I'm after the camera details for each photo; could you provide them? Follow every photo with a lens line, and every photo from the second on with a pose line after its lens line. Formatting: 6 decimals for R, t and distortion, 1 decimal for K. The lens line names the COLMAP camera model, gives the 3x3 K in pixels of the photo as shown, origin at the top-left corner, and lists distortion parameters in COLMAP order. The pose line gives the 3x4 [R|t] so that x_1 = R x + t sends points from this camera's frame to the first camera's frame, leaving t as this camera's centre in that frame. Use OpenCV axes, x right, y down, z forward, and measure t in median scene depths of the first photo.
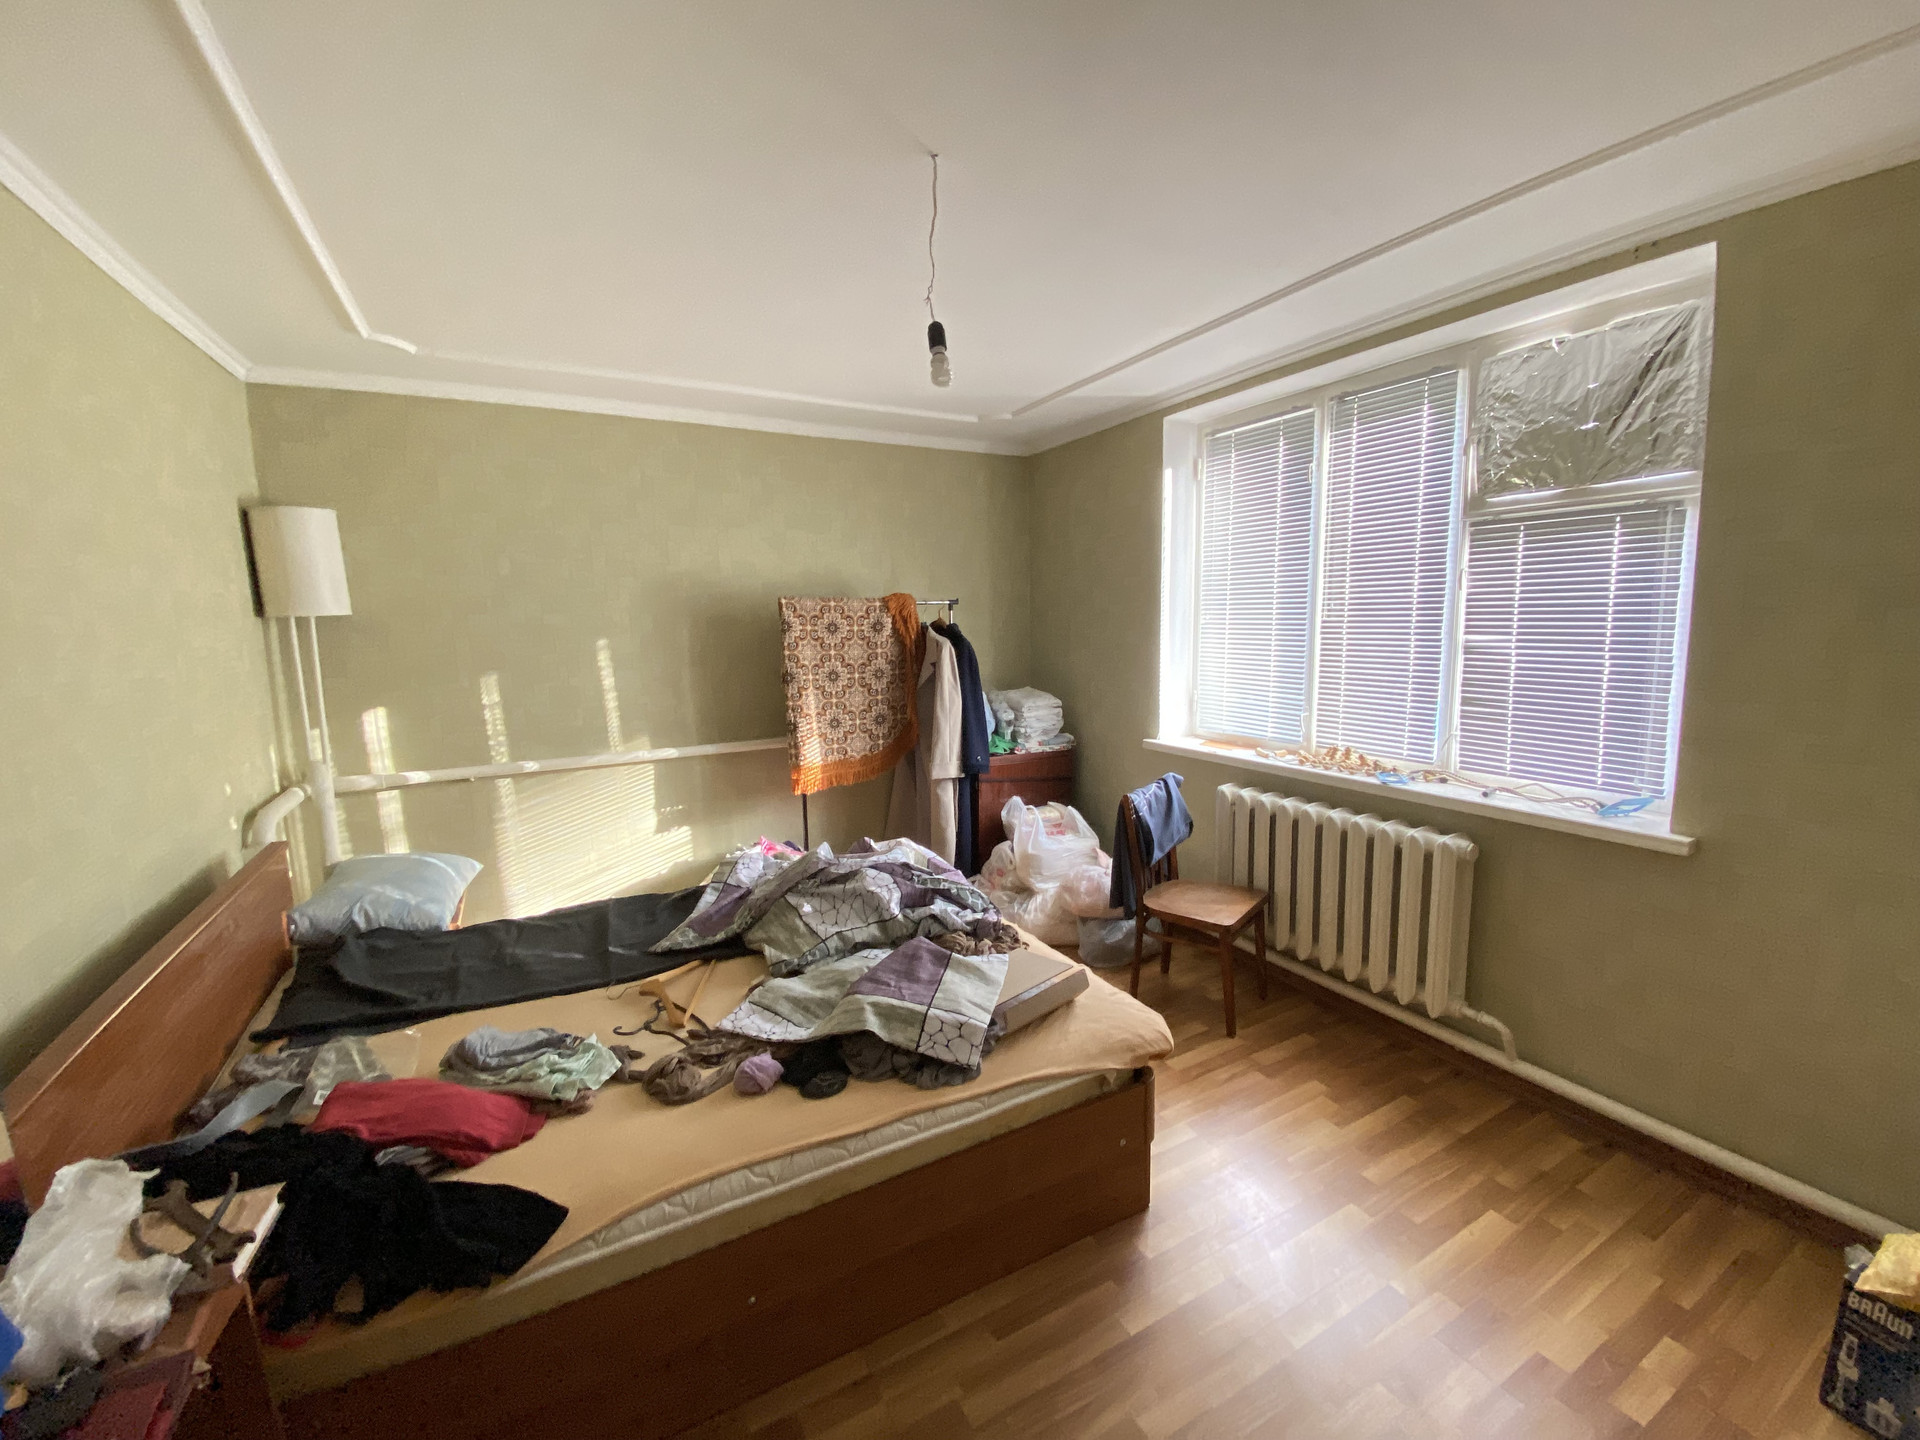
lens RADIAL K [[789.2, 0, 950.6], [0, 789.2, 726.0], [0, 0, 1]] dist [0.022679, -0.020054]
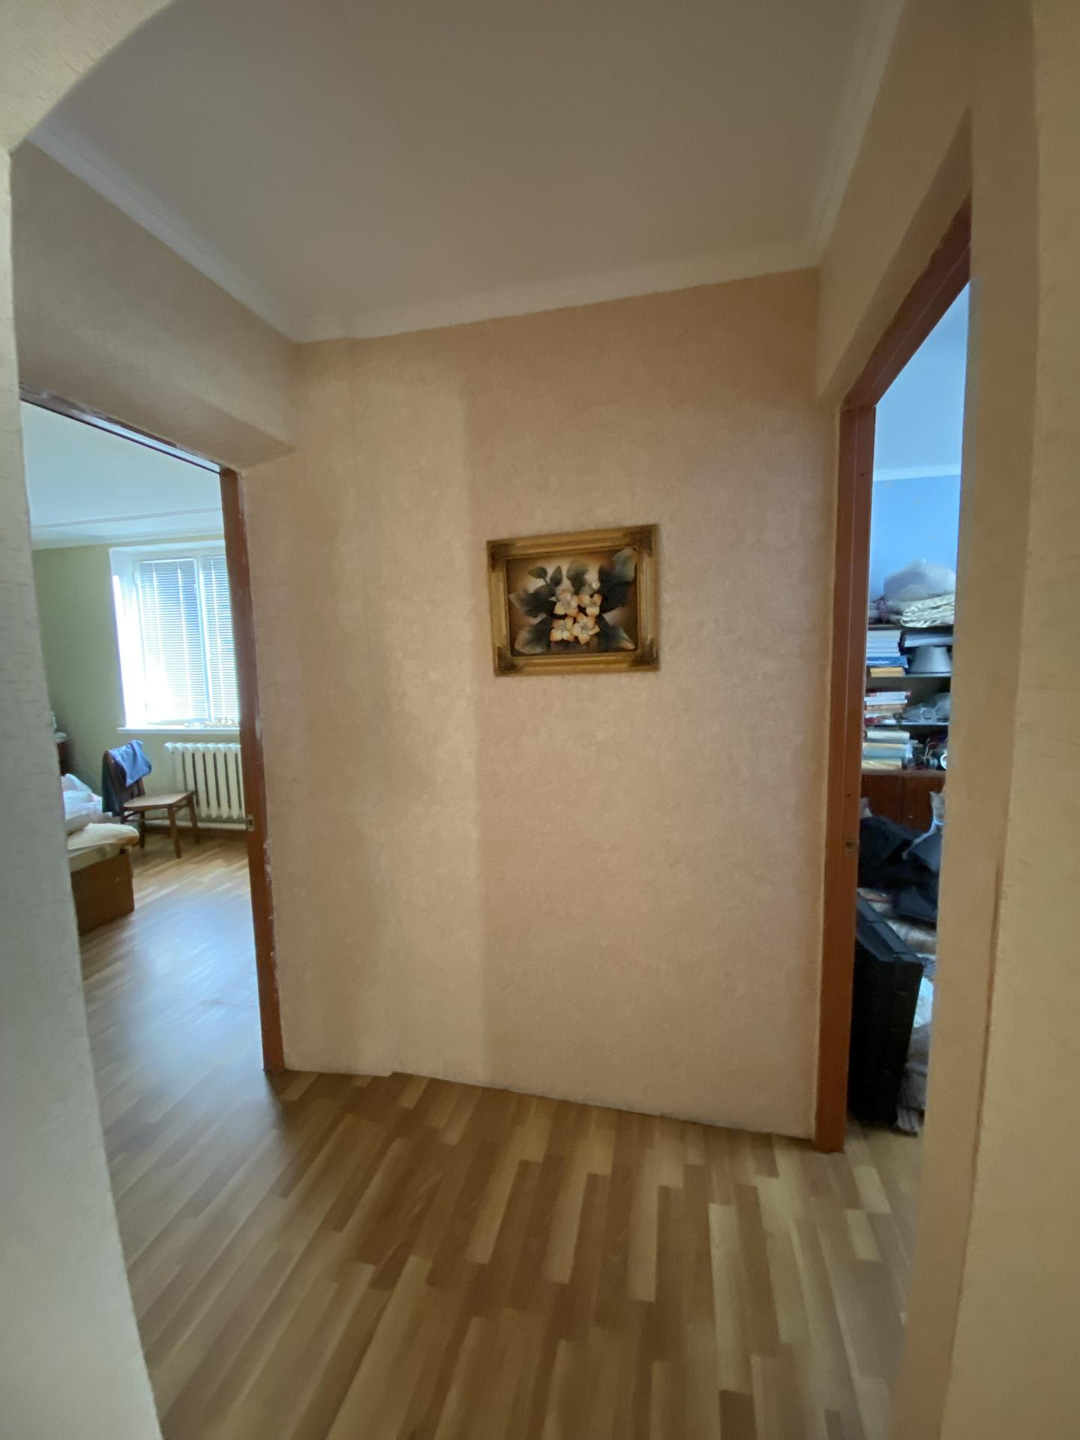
lens RADIAL K [[591.9, 0, 533.2], [0, 591.9, 728.8], [0, 0, 1]] dist [0.022679, -0.020054]
pose [[0.665645, -0.073915, 0.742599, -0.143397], [0.103576, 0.994603, 0.006156, 0.128354], [-0.739046, 0.072817, 0.669708, -0.670755]]
